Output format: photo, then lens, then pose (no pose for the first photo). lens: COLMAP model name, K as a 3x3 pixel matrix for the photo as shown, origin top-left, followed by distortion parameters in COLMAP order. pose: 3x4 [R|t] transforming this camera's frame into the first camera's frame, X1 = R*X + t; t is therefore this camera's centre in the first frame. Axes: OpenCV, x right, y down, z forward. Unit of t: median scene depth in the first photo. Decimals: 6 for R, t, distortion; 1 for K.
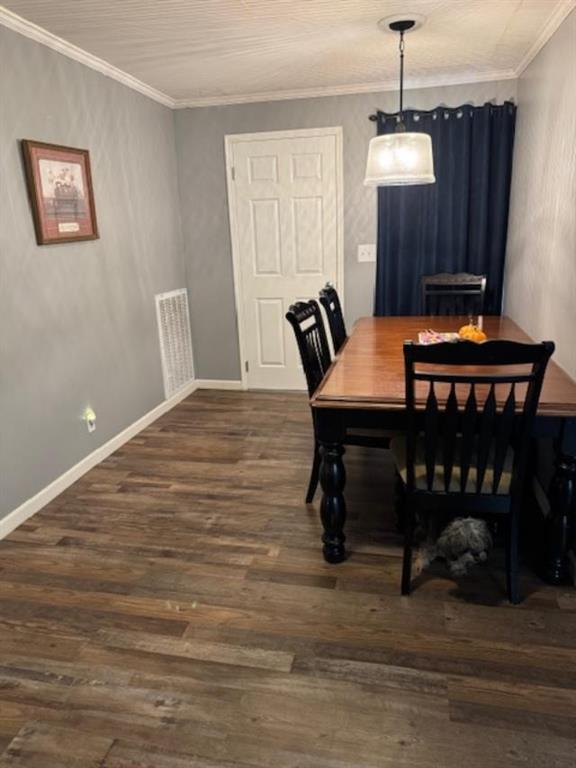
lens RADIAL K [[515.8, 0, 288.0], [0, 515.8, 384.0], [0, 0, 1]] dist [-0.004760, -0.003514]
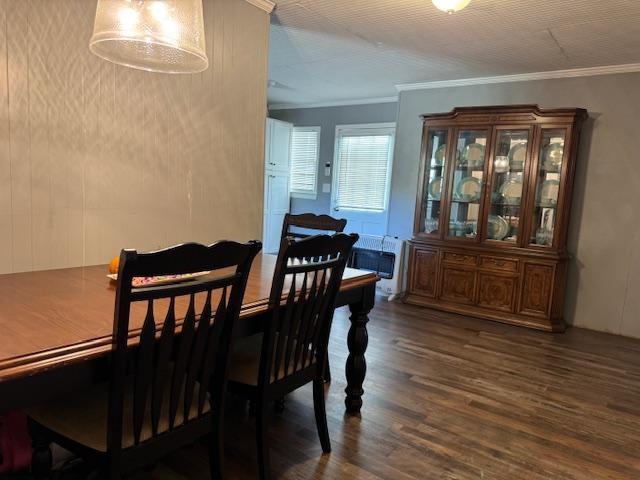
lens RADIAL K [[455.7, 0, 320.0], [0, 455.7, 240.0], [0, 0, 1]] dist [0.008761, -0.006283]
pose [[-0.906801, -0.066885, 0.416220, -0.317521], [0.097262, 0.927500, 0.360949, -0.532634], [-0.410186, 0.367791, -0.834552, 2.093370]]
